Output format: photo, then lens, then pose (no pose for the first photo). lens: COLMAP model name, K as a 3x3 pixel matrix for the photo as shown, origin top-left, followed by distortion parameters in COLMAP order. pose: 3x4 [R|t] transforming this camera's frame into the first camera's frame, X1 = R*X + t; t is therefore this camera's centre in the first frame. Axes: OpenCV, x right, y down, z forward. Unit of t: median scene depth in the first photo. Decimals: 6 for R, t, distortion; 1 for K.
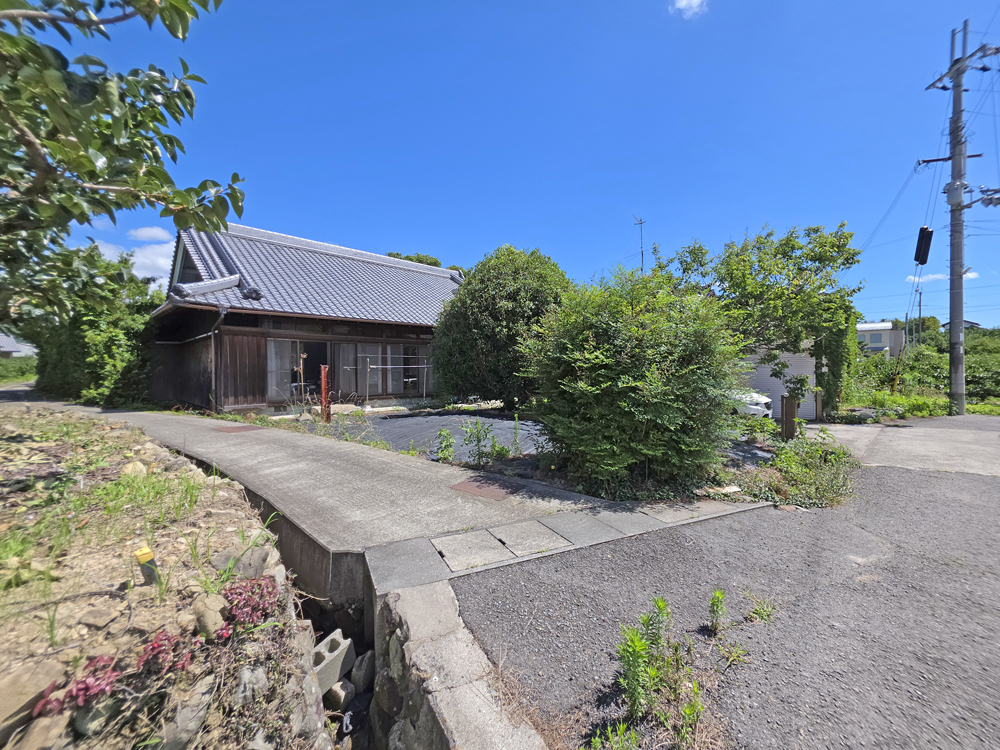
lens RADIAL K [[403.7, 0, 502.4], [0, 403.7, 371.3], [0, 0, 1]] dist [0.001940, -0.000164]
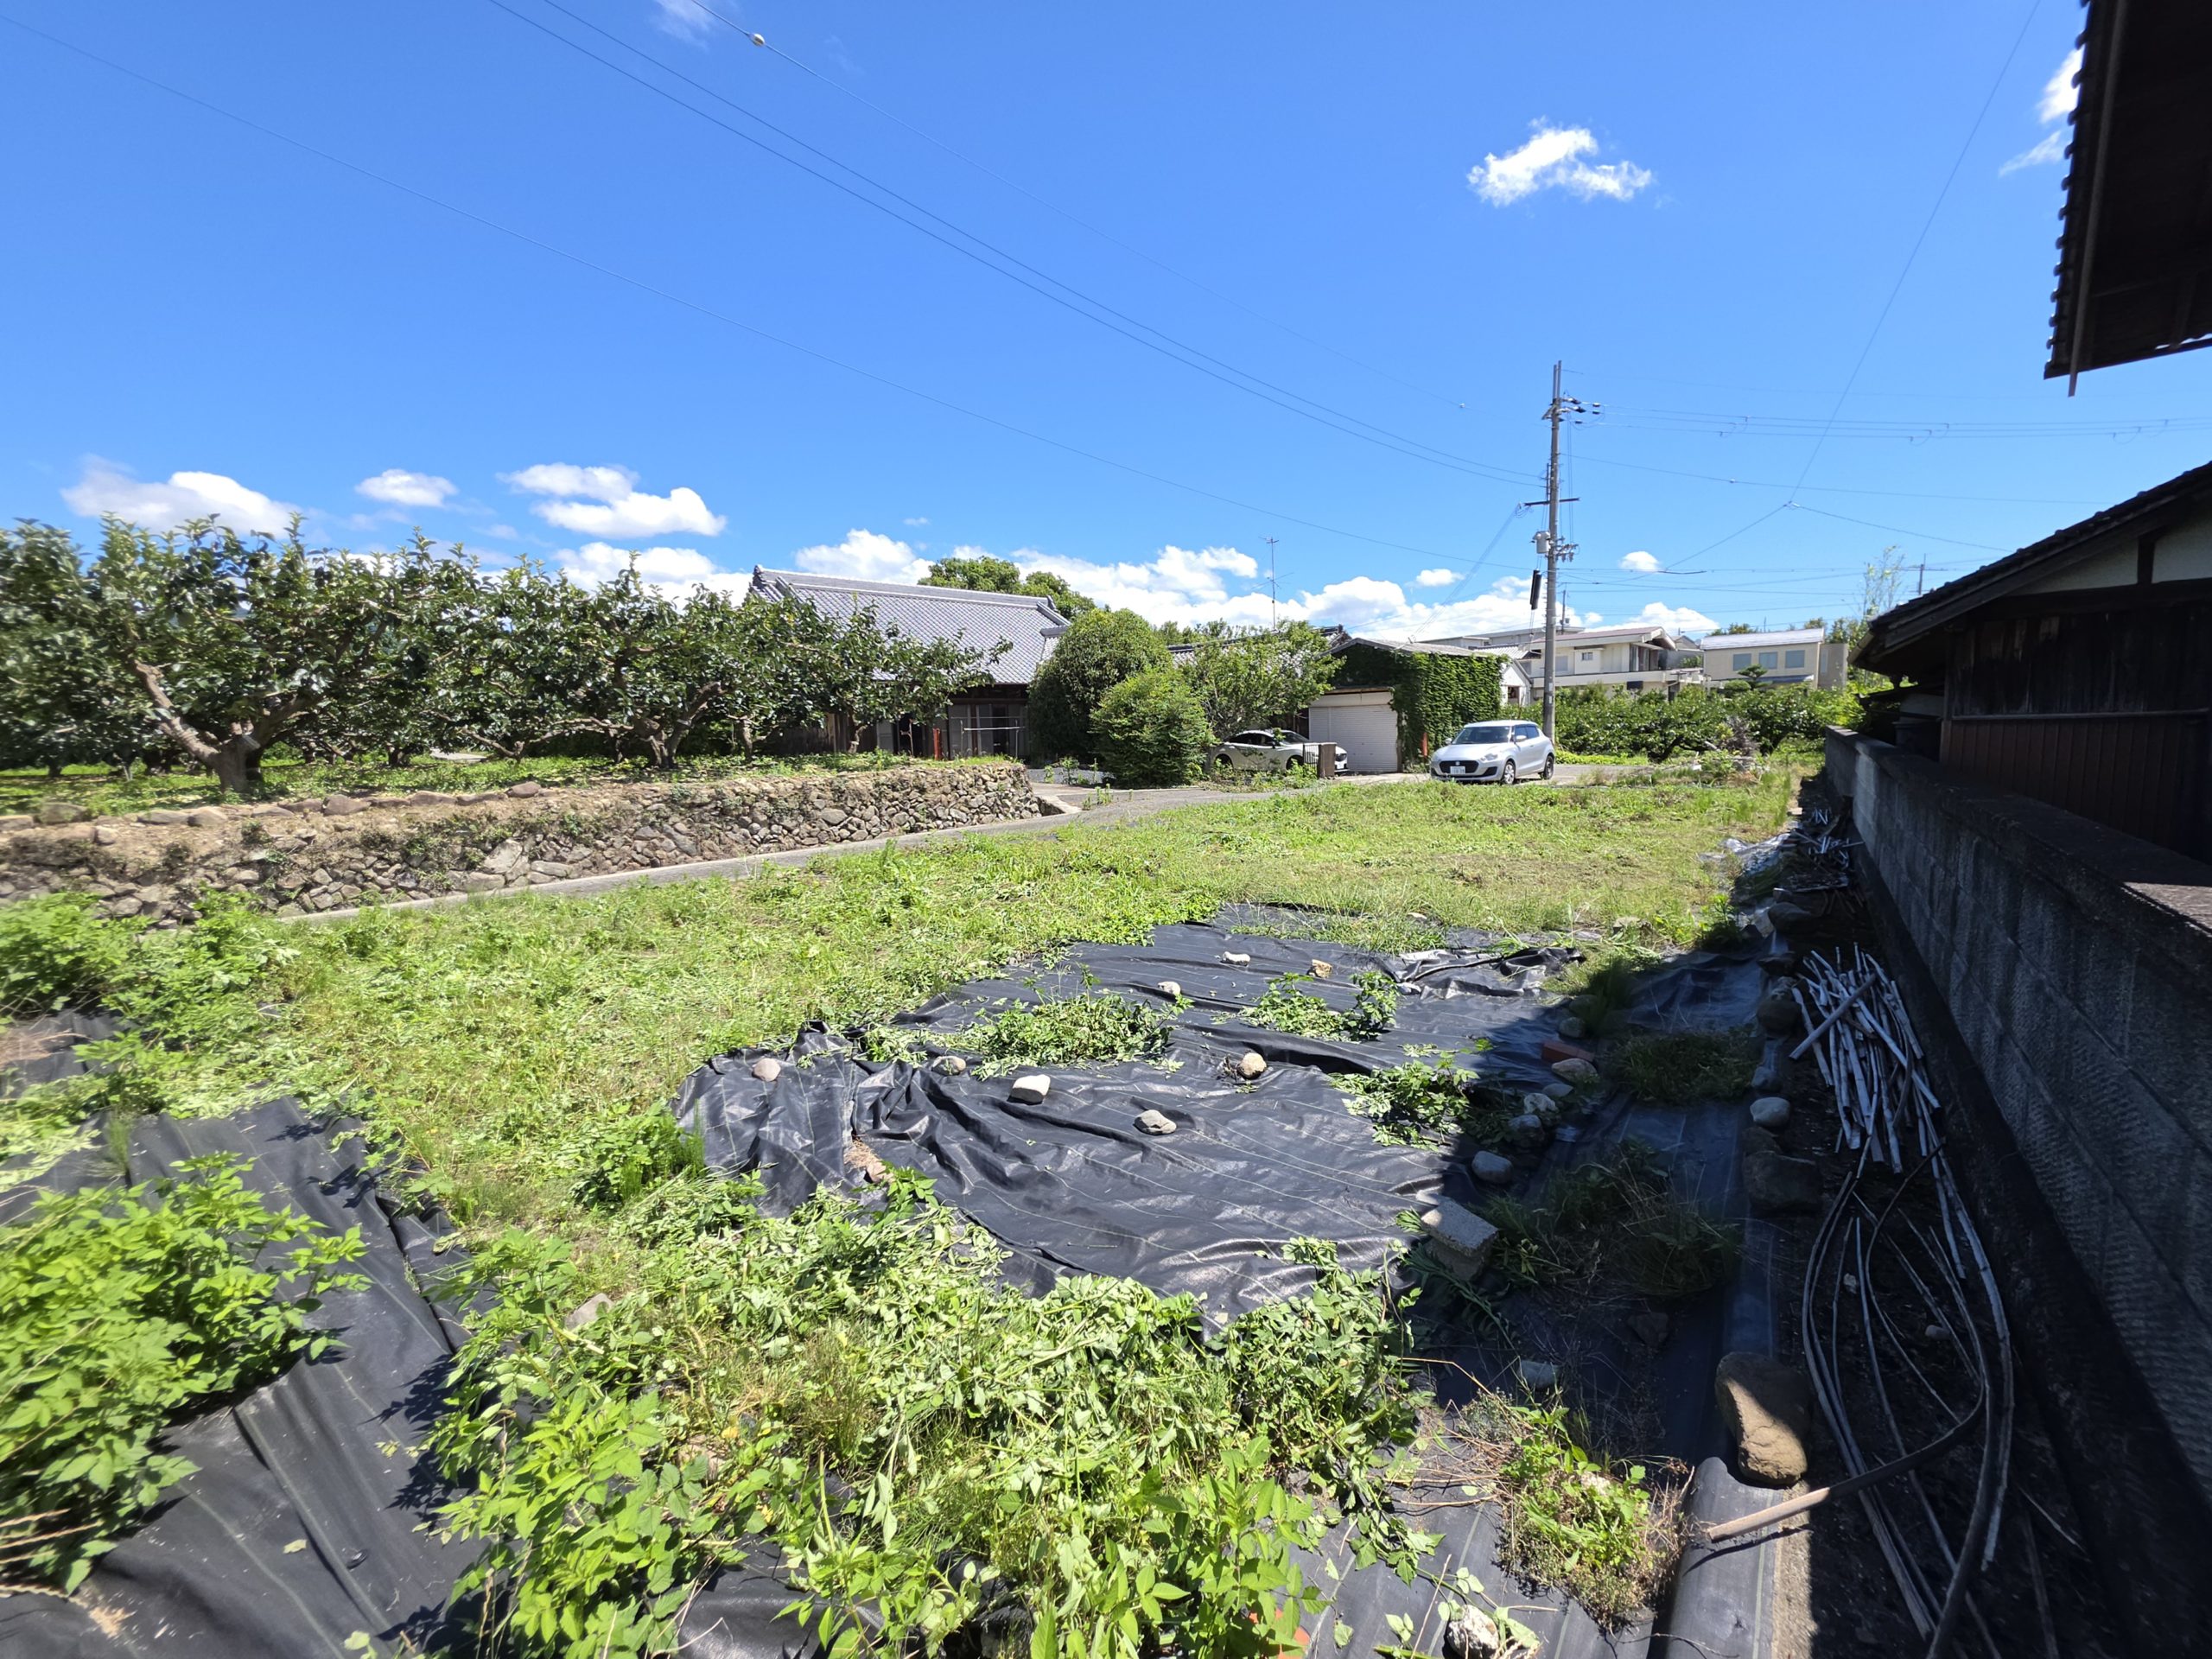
lens RADIAL K [[892.9, 0, 1111.3], [0, 892.9, 821.3], [0, 0, 1]] dist [0.001940, -0.000164]
pose [[0.999158, -0.017806, -0.036968, 0.120744], [0.021264, 0.995217, 0.095350, 0.012764], [0.035093, -0.096056, 0.994757, -1.307459]]
